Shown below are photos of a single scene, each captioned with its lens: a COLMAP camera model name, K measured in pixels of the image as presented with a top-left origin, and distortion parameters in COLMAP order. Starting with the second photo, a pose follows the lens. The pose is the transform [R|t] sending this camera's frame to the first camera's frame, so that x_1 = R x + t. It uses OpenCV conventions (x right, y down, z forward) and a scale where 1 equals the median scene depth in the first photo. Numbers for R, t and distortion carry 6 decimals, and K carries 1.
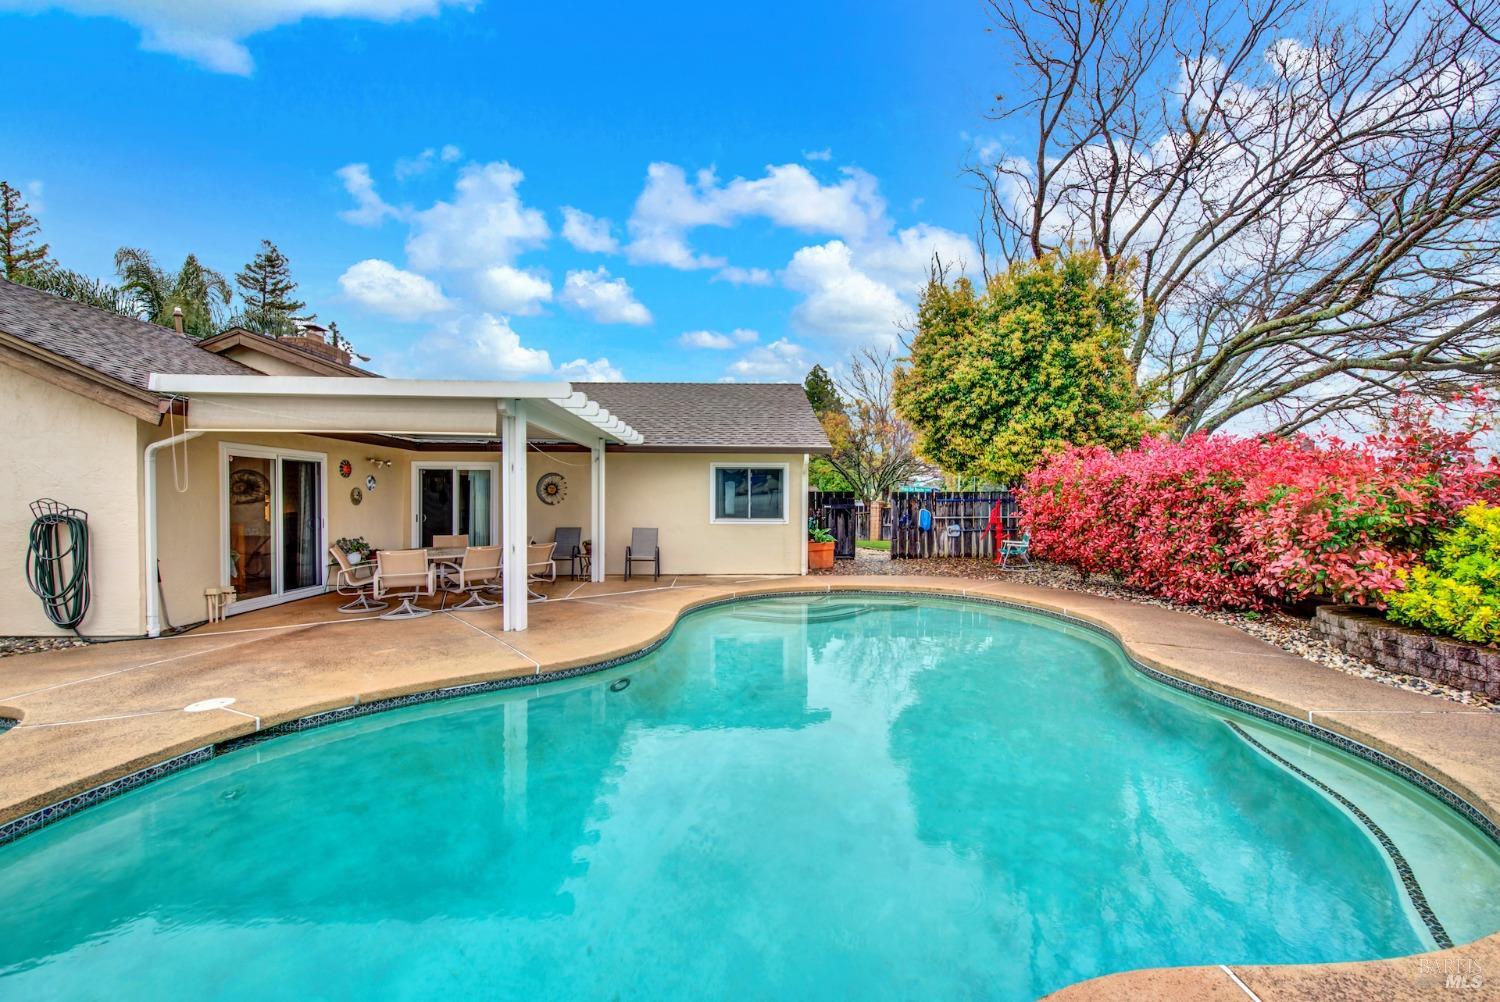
lens RADIAL K [[599.1, 0, 755.6], [0, 599.1, 509.5], [0, 0, 1]] dist [0.004336, -0.001475]
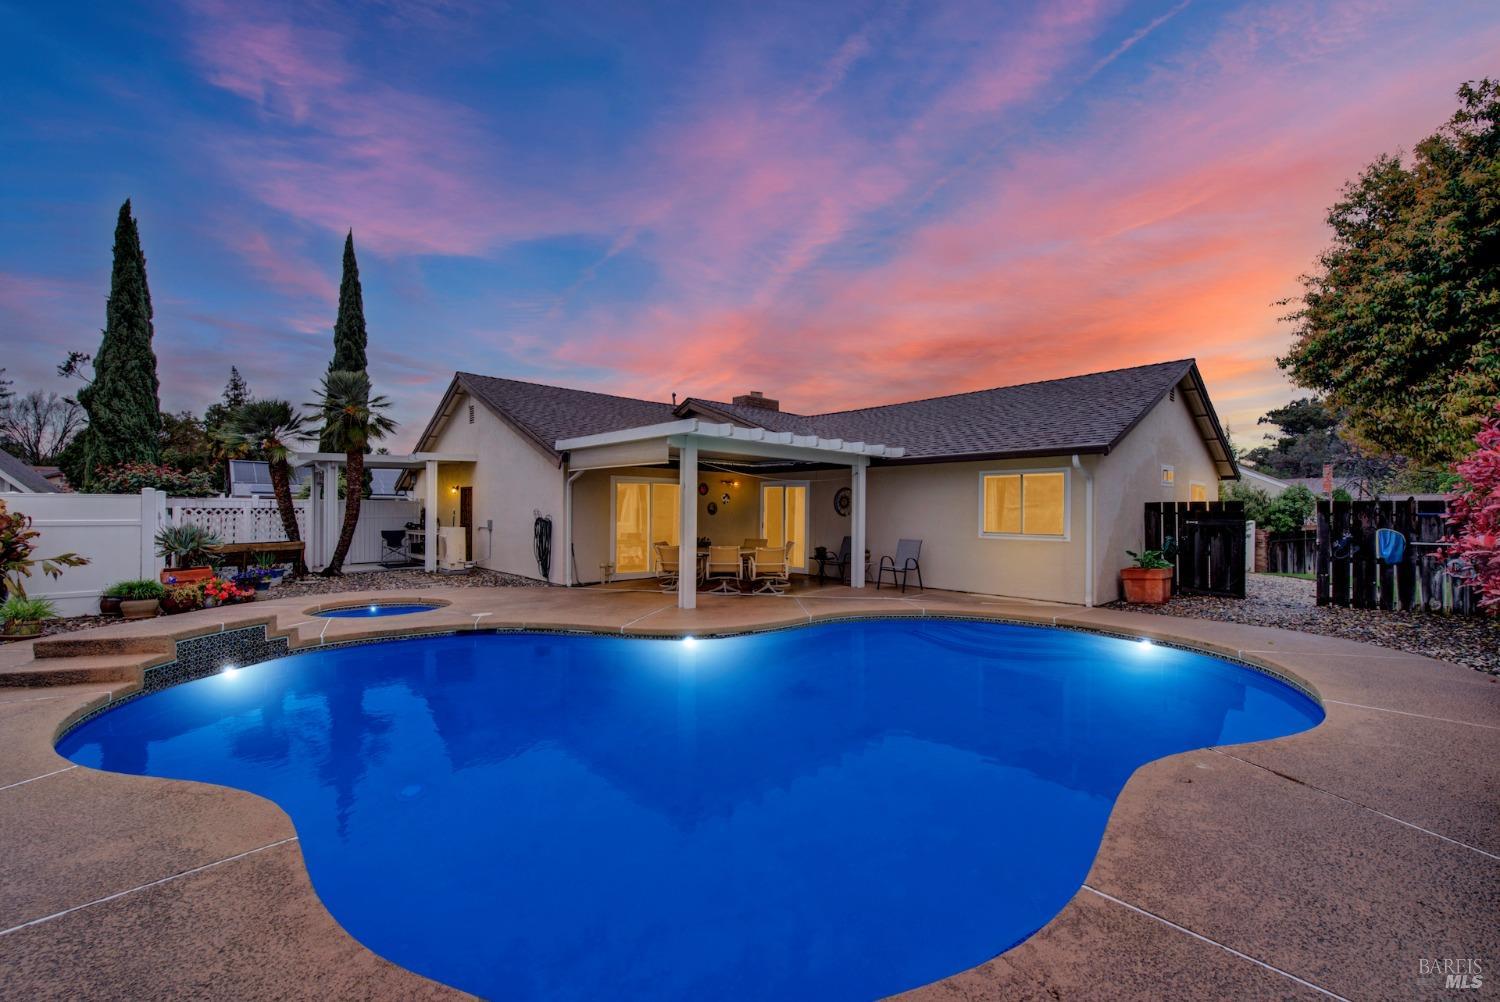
lens RADIAL K [[599.1, 0, 753.2], [0, 599.1, 510.0], [0, 0, 1]] dist [0.004336, -0.001475]
pose [[0.653180, 0.000185, -0.757202, 0.398789], [-0.017583, 0.999734, -0.014923, 0.000724], [0.756998, 0.023061, 0.653010, 0.137833]]
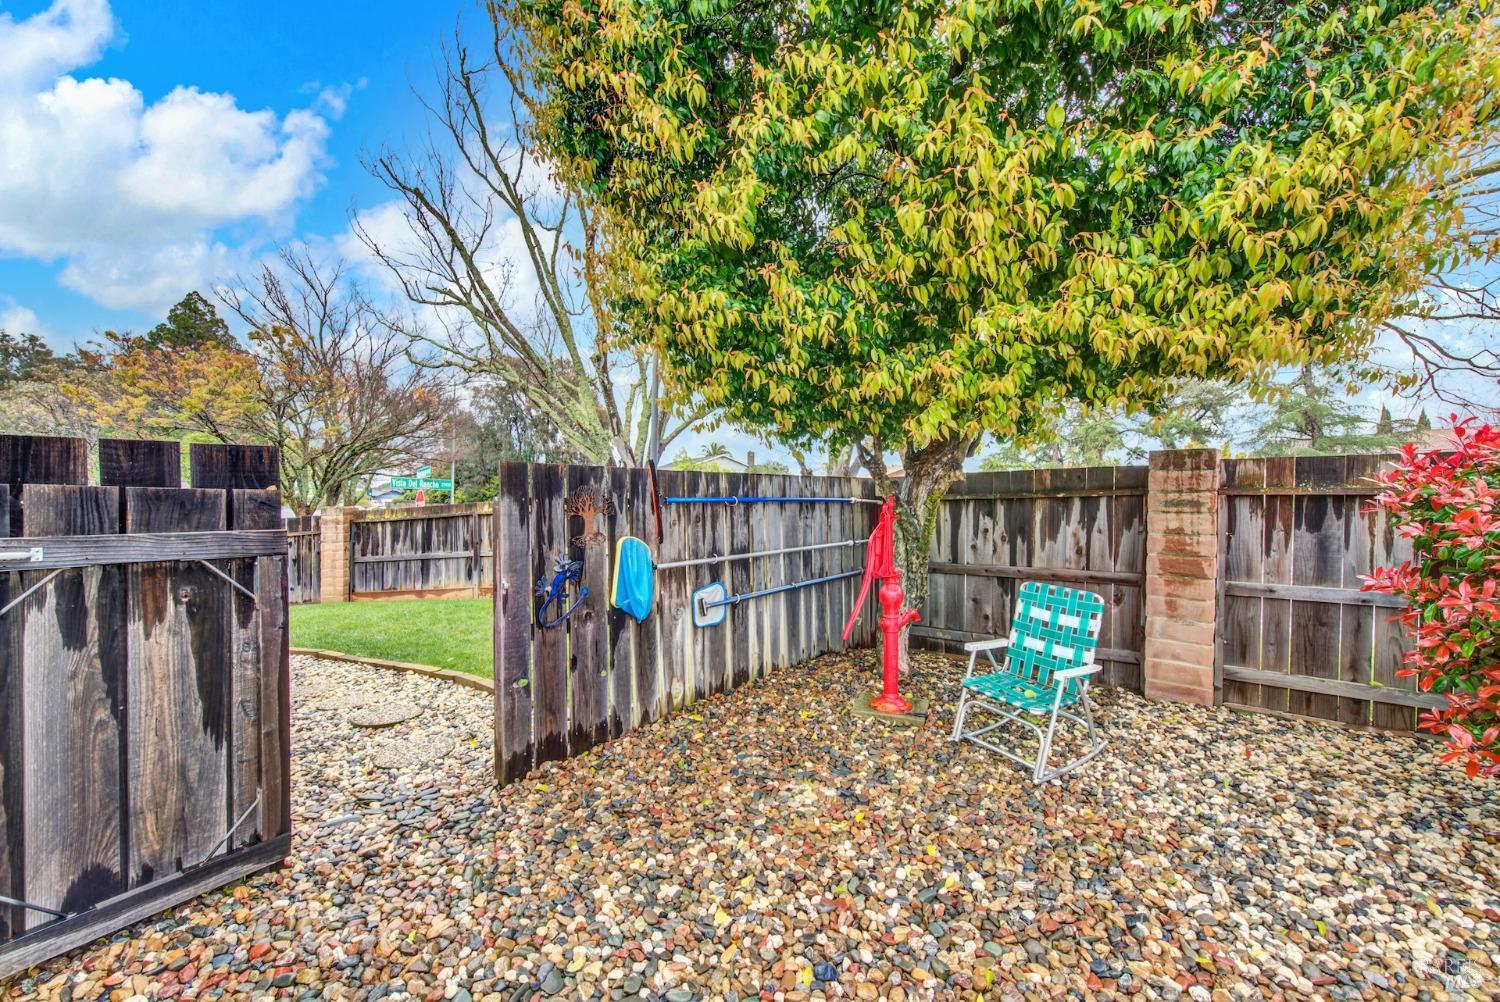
lens RADIAL K [[599.1, 0, 753.9], [0, 599.1, 505.4], [0, 0, 1]] dist [0.004336, -0.001475]
pose [[0.667221, -0.007978, 0.744817, 0.161458], [0.018547, 0.999811, -0.005905, -0.013653], [-0.744629, 0.017754, 0.667243, 0.985023]]
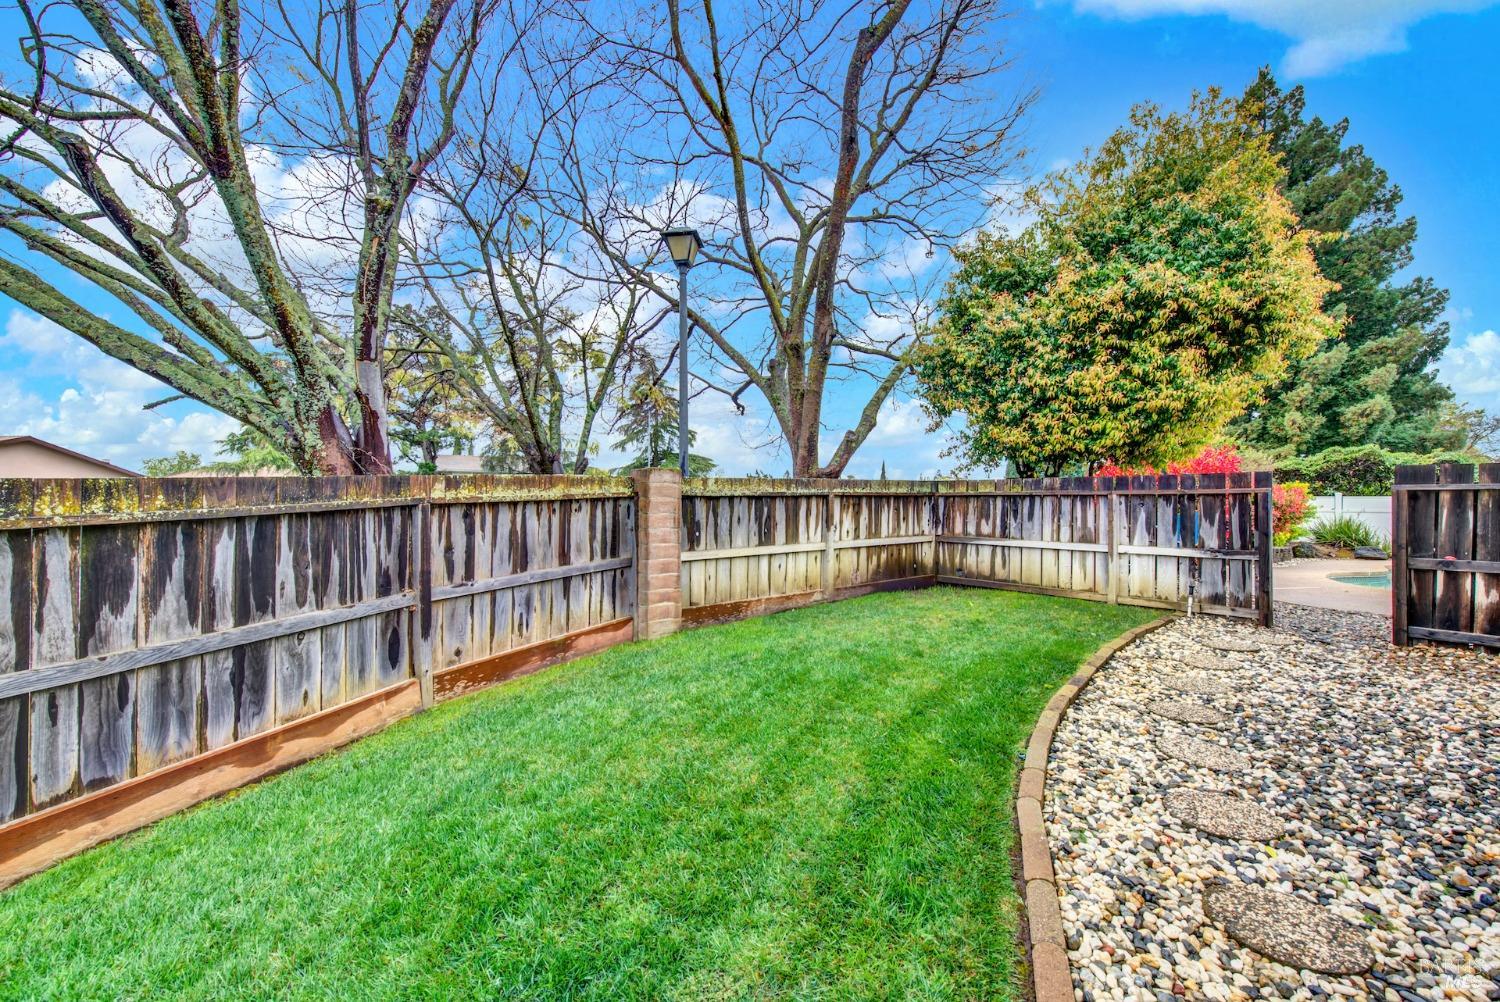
lens RADIAL K [[599.1, 0, 749.3], [0, 599.1, 505.2], [0, 0, 1]] dist [0.004336, -0.001475]
pose [[-0.596450, -0.004584, 0.802637, 0.129854], [0.005874, 0.999932, 0.010076, -0.014749], [-0.802629, 0.010725, -0.596382, 1.961219]]
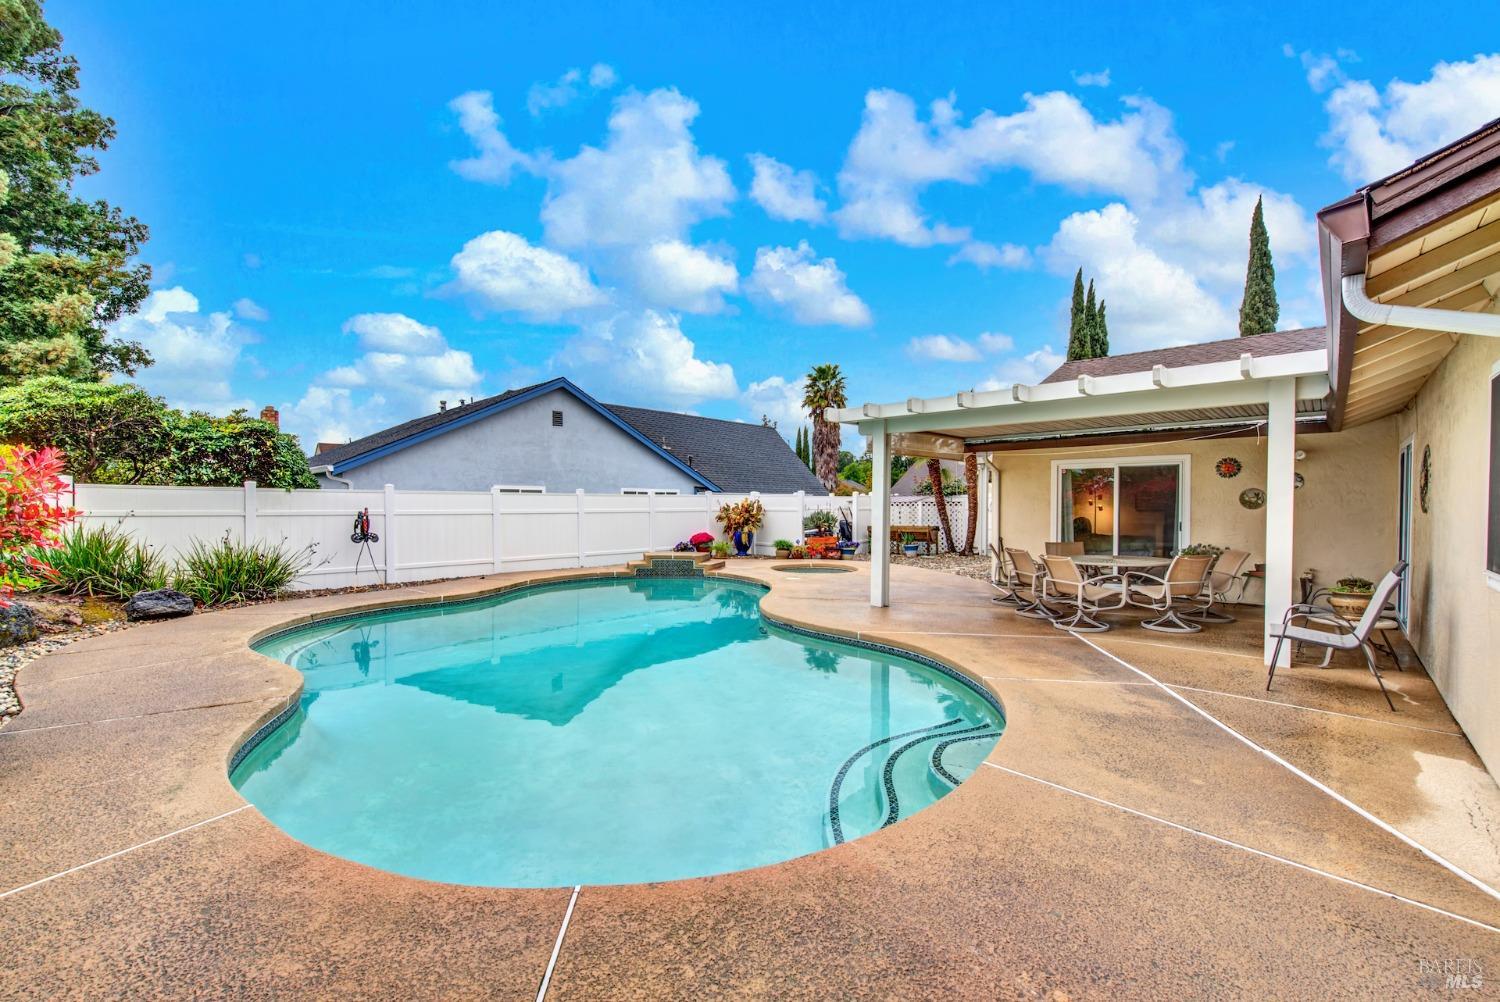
lens RADIAL K [[599.1, 0, 754.7], [0, 599.1, 509.5], [0, 0, 1]] dist [0.004336, -0.001475]
pose [[-0.714482, 0.003782, -0.699644, 0.368860], [-0.016350, 0.999622, 0.022101, -0.011349], [0.699463, 0.027230, -0.714150, 0.972191]]
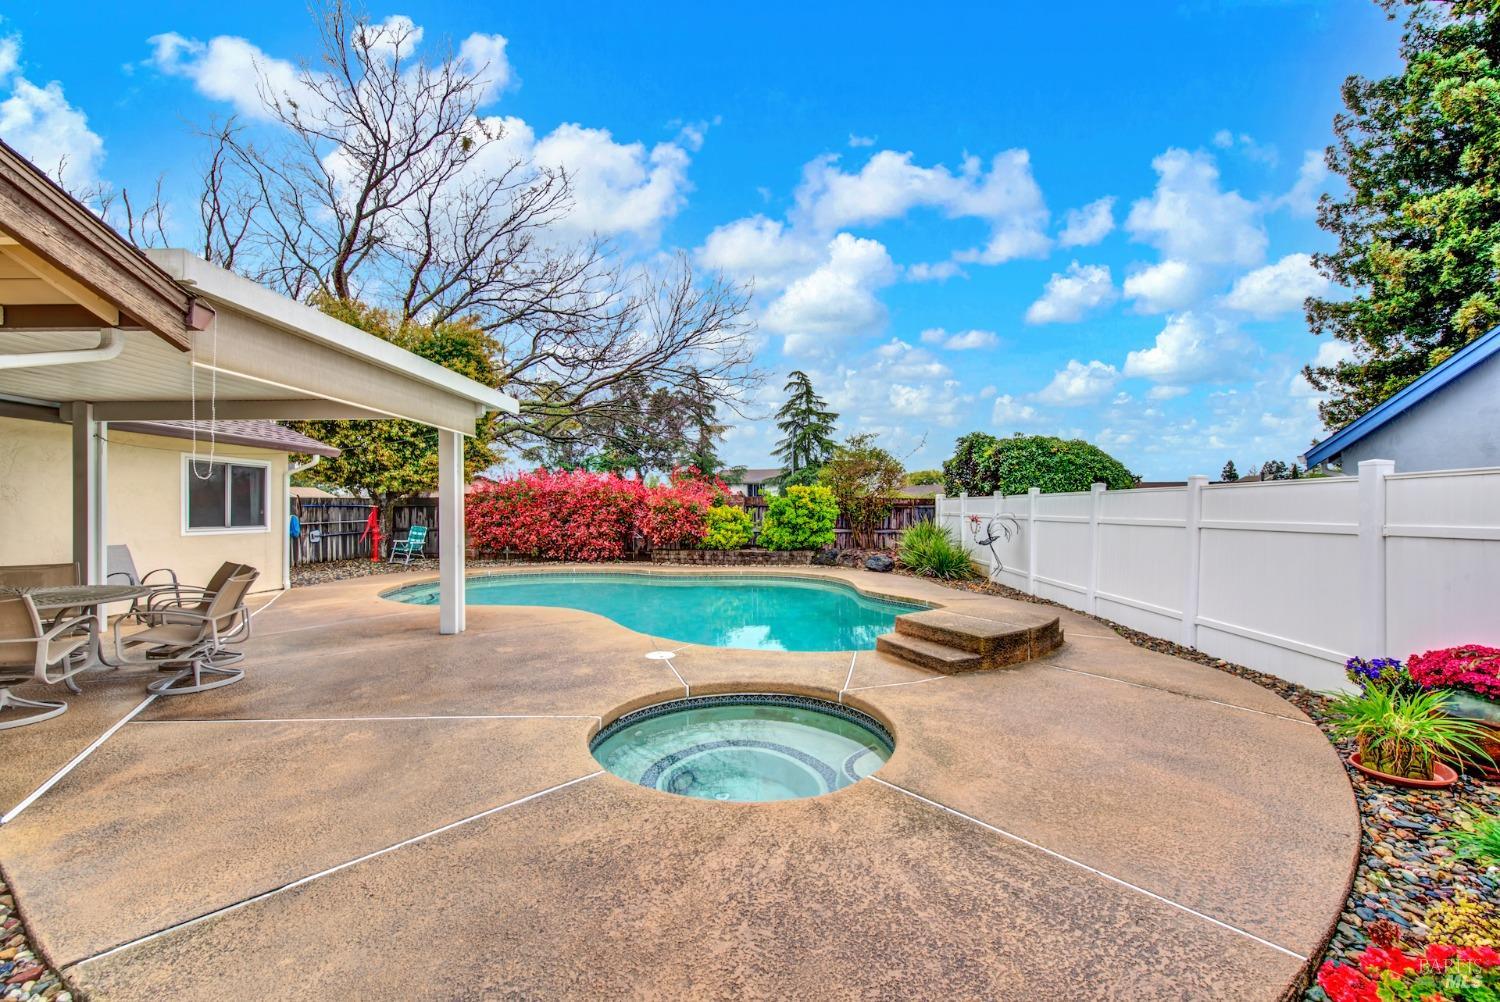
lens RADIAL K [[599.1, 0, 755.5], [0, 599.1, 507.2], [0, 0, 1]] dist [0.004336, -0.001475]
pose [[0.064144, 0.001768, 0.997939, -0.776904], [0.017950, 0.999835, -0.002925, 0.003332], [-0.997779, 0.018100, 0.064101, 0.249932]]
